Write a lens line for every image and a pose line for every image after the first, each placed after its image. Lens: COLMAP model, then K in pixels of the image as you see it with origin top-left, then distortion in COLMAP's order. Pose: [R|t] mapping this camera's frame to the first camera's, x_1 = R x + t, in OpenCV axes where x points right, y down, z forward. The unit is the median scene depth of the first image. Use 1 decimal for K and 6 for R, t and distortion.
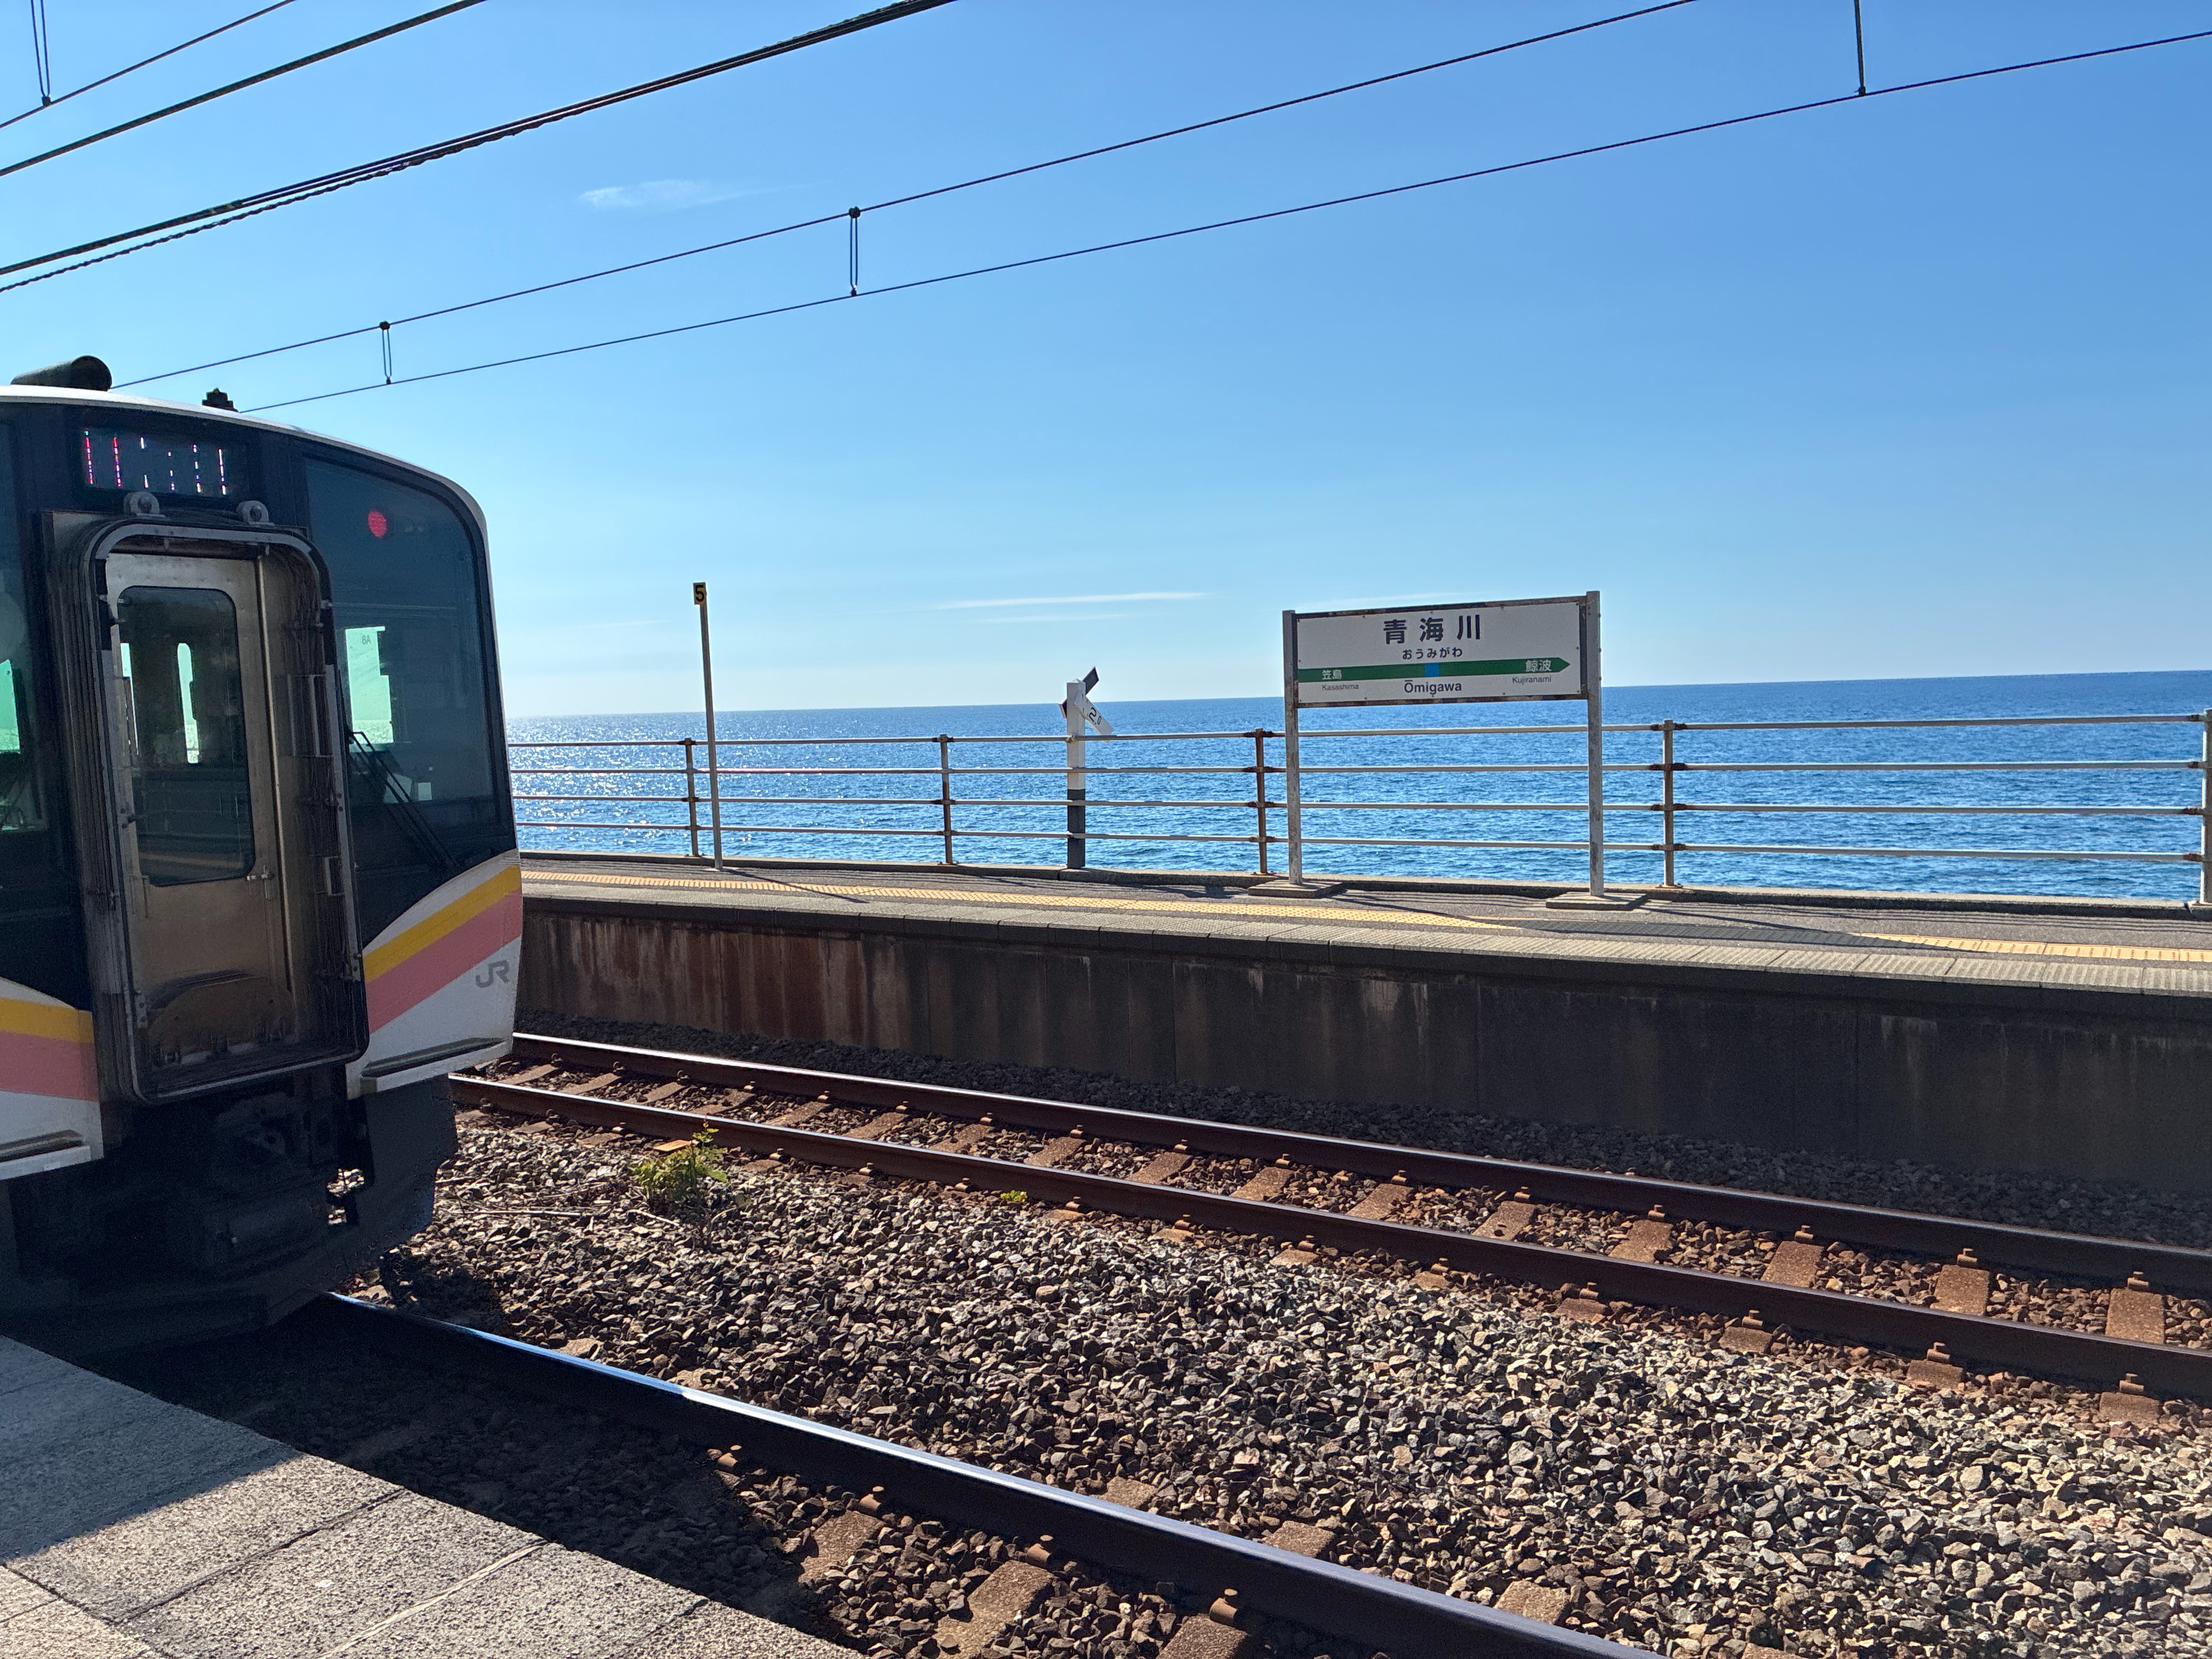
lens RADIAL K [[1681.7, 0, 1061.4], [0, 1681.7, 836.8], [0, 0, 1]] dist [0.040991, -0.031652]
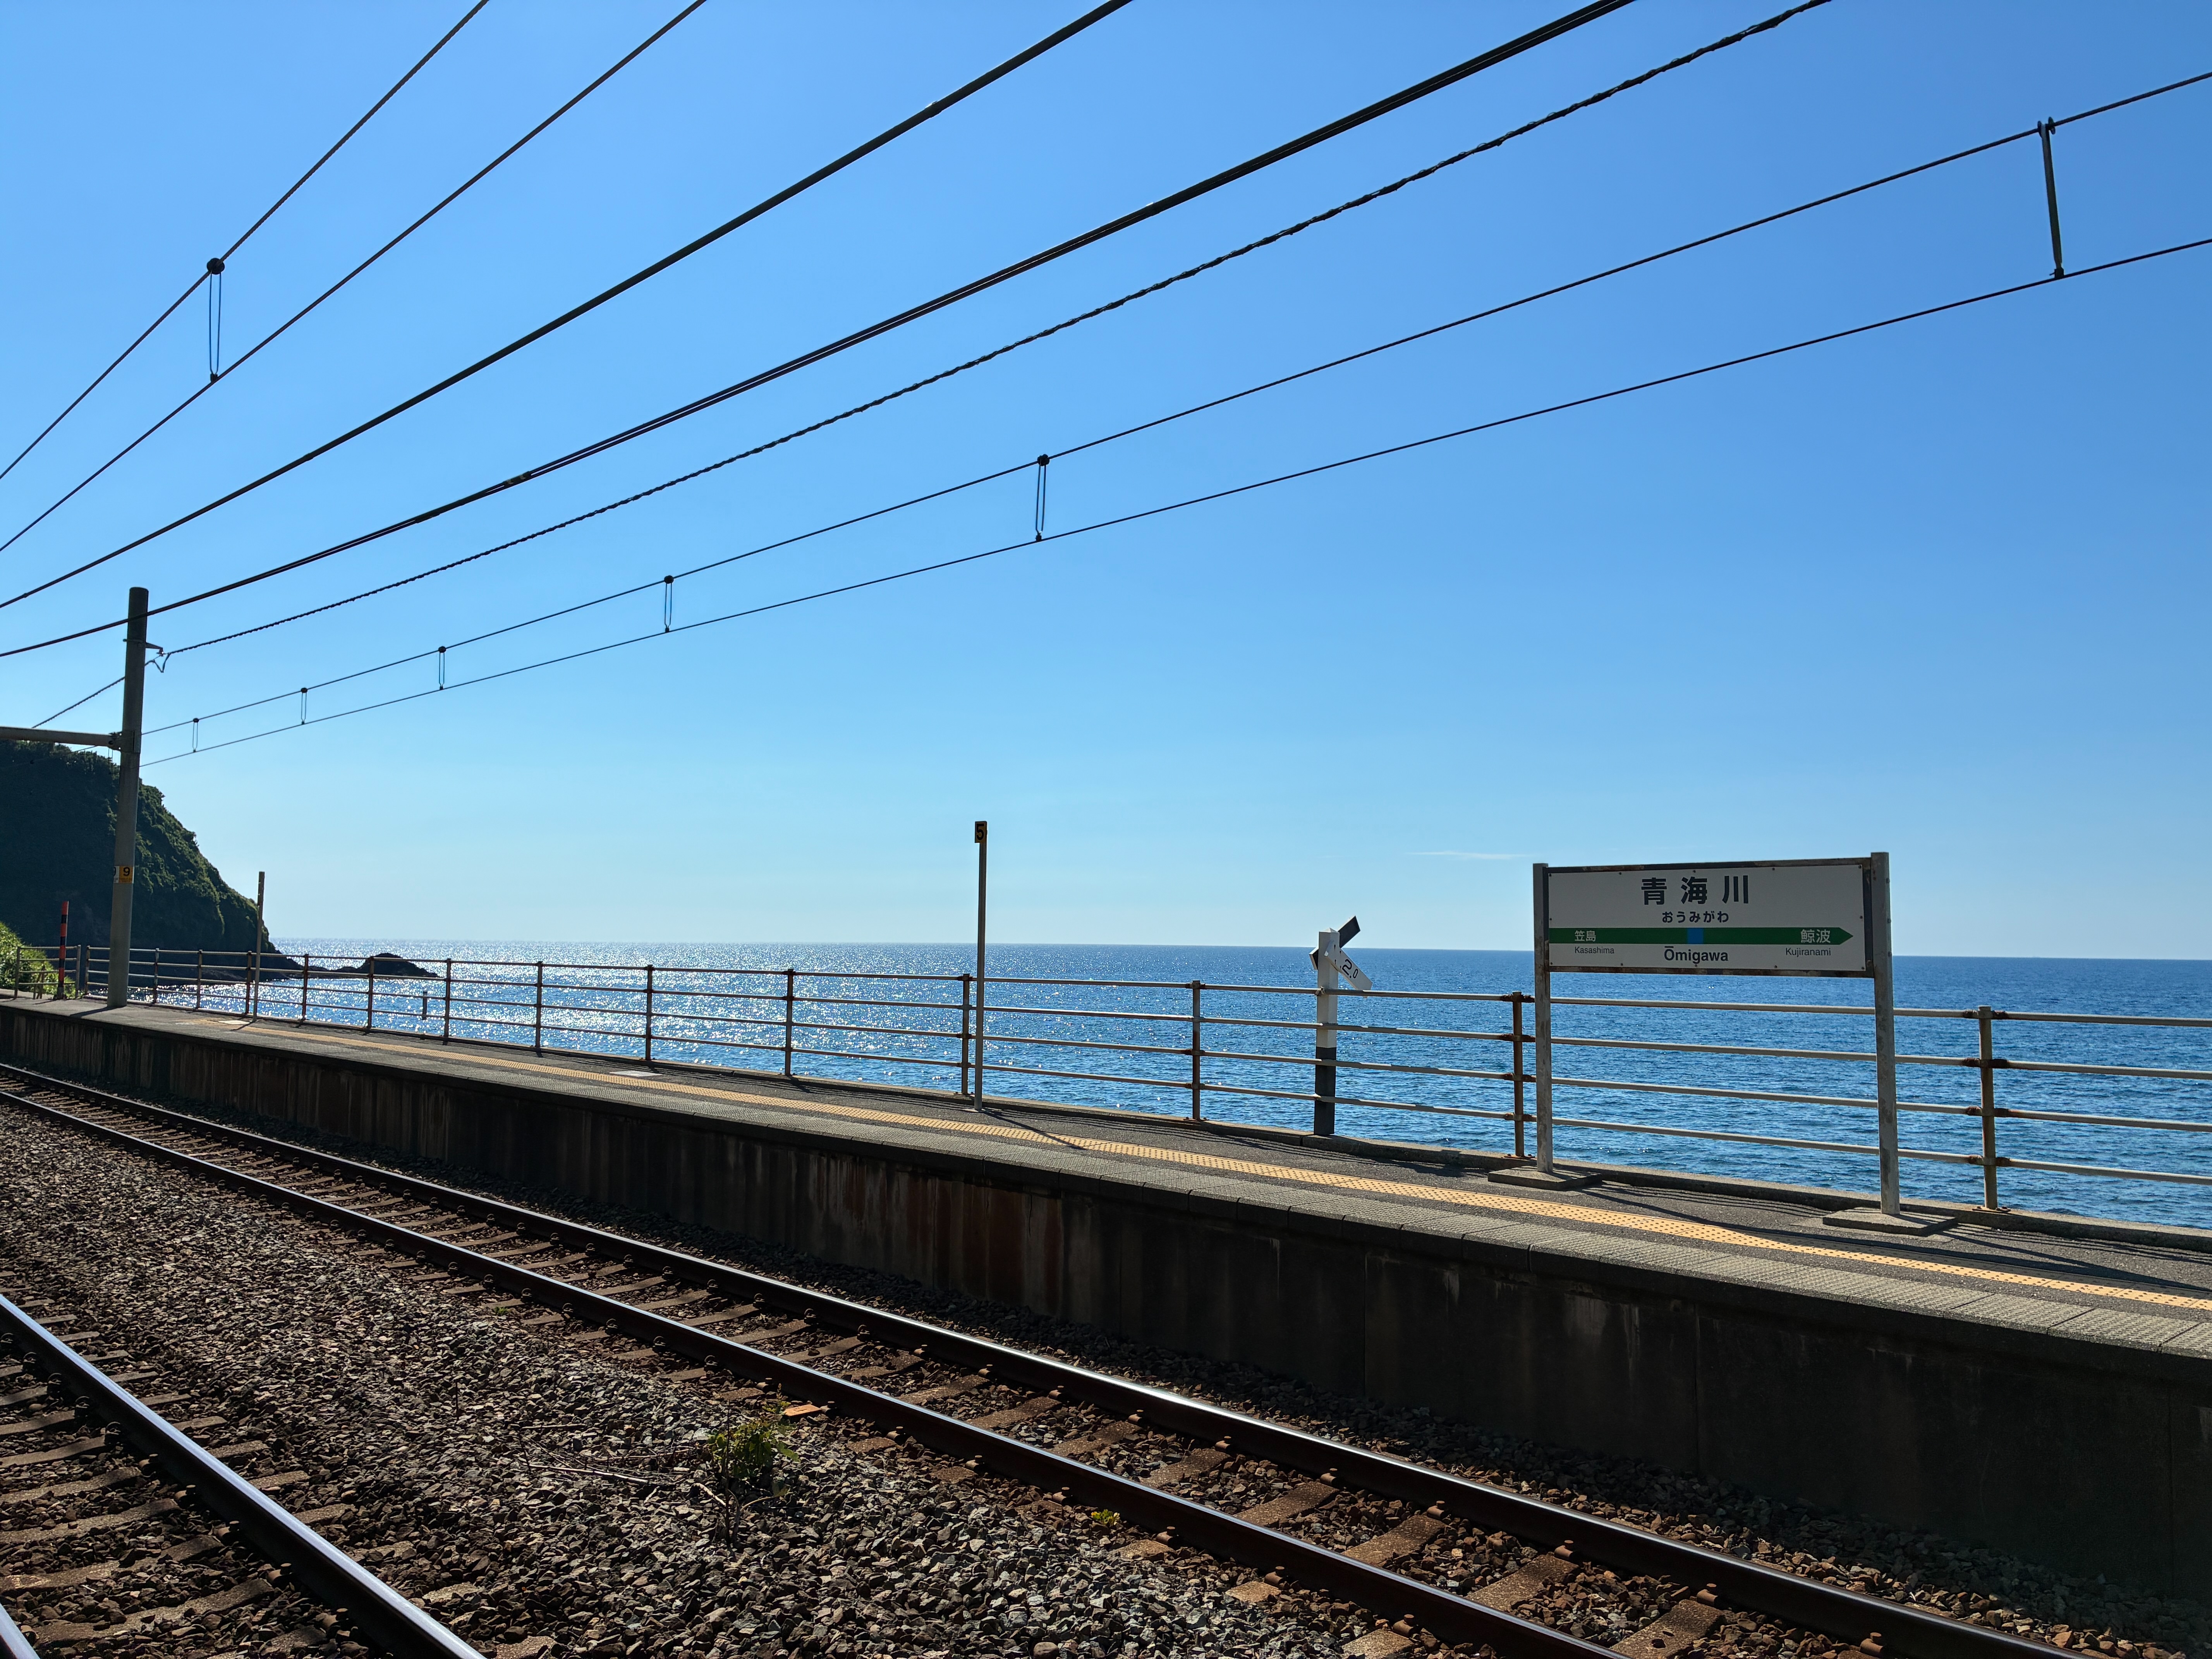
lens RADIAL K [[1681.7, 0, 1115.0], [0, 1681.7, 830.8], [0, 0, 1]] dist [0.040991, -0.031652]
pose [[0.972312, 0.025244, -0.232320, 0.135579], [-0.058999, 0.988460, -0.139519, -0.013081], [0.226117, 0.149363, 0.962581, 0.080242]]
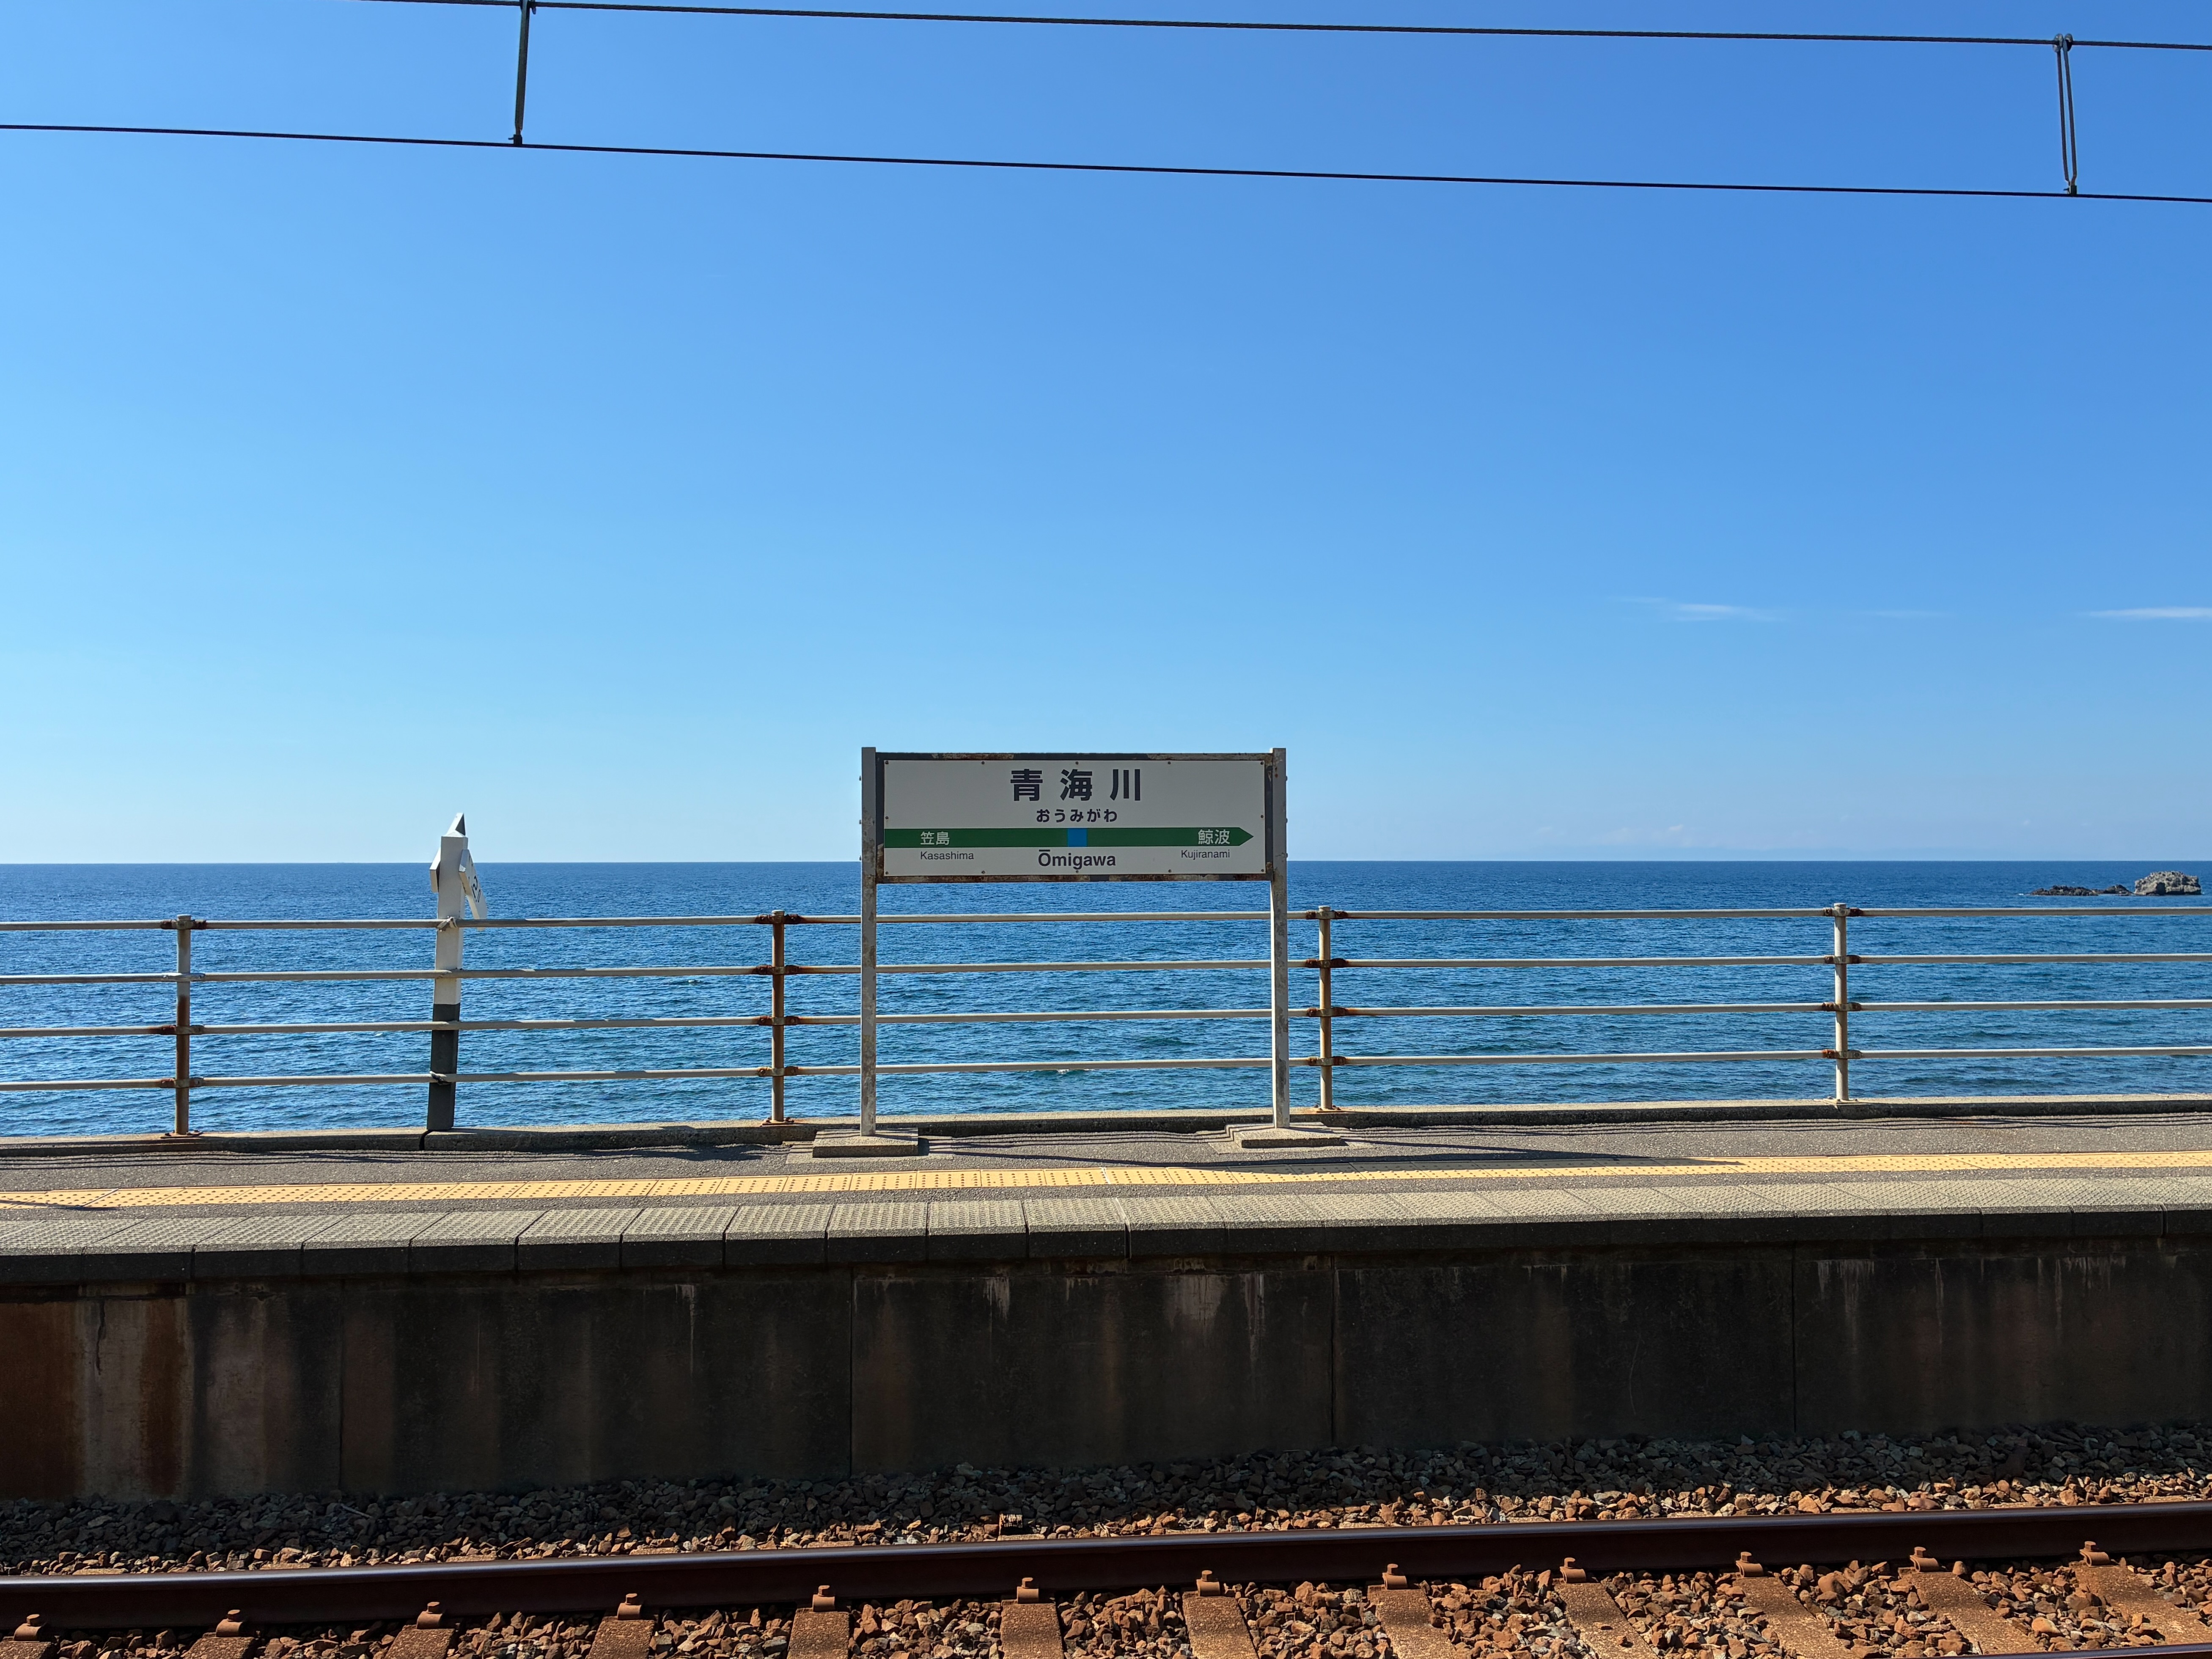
lens RADIAL K [[1845.9, 0, 1130.6], [0, 1845.9, 801.3], [0, 0, 1]] dist [0.045226, -0.040283]
pose [[0.780851, 0.046666, 0.622972, -0.290442], [0.030245, 0.993213, -0.112310, -0.022485], [-0.623985, 0.106540, 0.774139, 0.359015]]
